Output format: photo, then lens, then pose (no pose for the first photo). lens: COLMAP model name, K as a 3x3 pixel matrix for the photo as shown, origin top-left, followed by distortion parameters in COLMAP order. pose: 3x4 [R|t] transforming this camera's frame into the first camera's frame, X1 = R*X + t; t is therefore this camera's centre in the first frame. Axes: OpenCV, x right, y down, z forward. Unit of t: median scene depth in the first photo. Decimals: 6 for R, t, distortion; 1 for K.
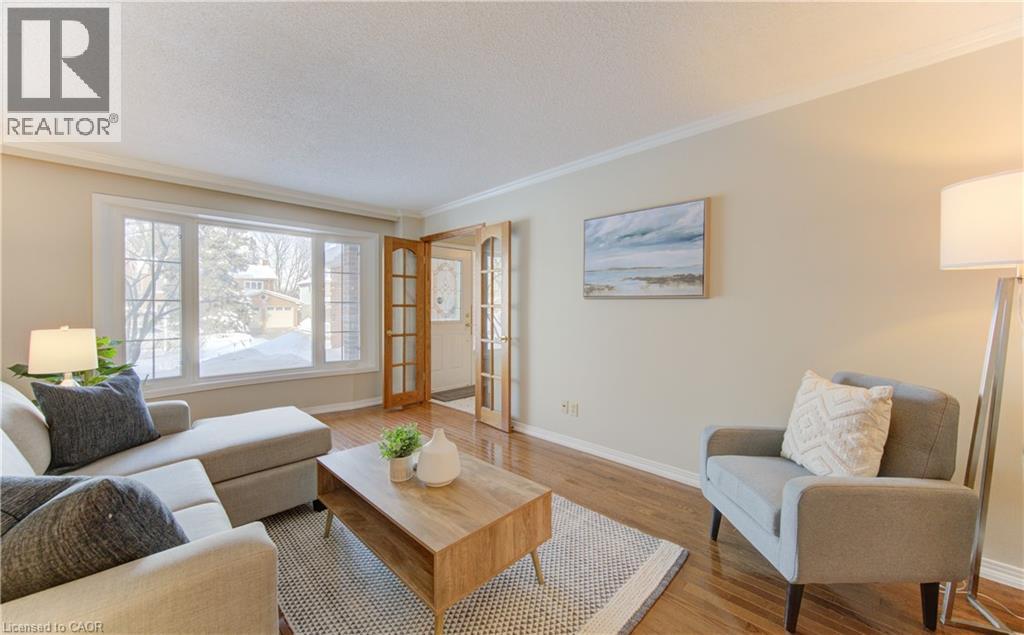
lens RADIAL K [[385.1, 0, 510.0], [0, 385.1, 311.9], [0, 0, 1]] dist [0.000393, -0.000190]
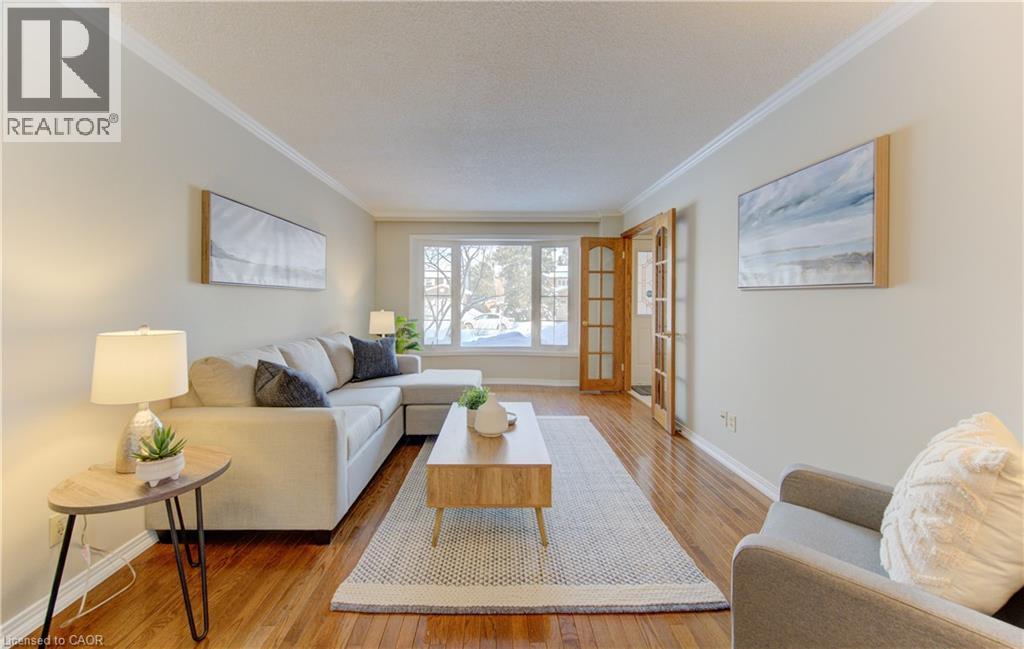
lens RADIAL K [[383.8, 0, 503.9], [0, 383.8, 299.4], [0, 0, 1]] dist [0.000746, 0.000100]
pose [[0.705334, -0.000392, -0.708875, 0.366137], [-0.010146, 0.999892, -0.010648, -0.000639], [0.708803, 0.014702, 0.705253, 0.052593]]
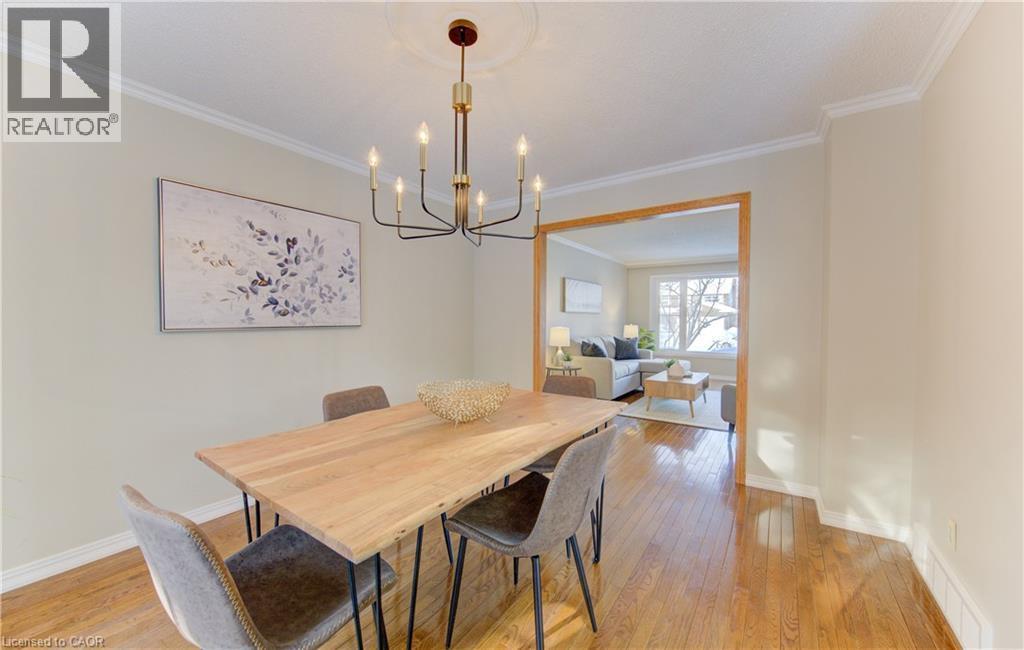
lens RADIAL K [[381.7, 0, 511.7], [0, 381.7, 322.2], [0, 0, 1]] dist [0.001477, 0.000188]
pose [[0.160835, 0.007706, -0.986951, 1.118705], [-0.014361, 0.999882, 0.005467, 0.010135], [0.986877, 0.013295, 0.160927, -0.308919]]
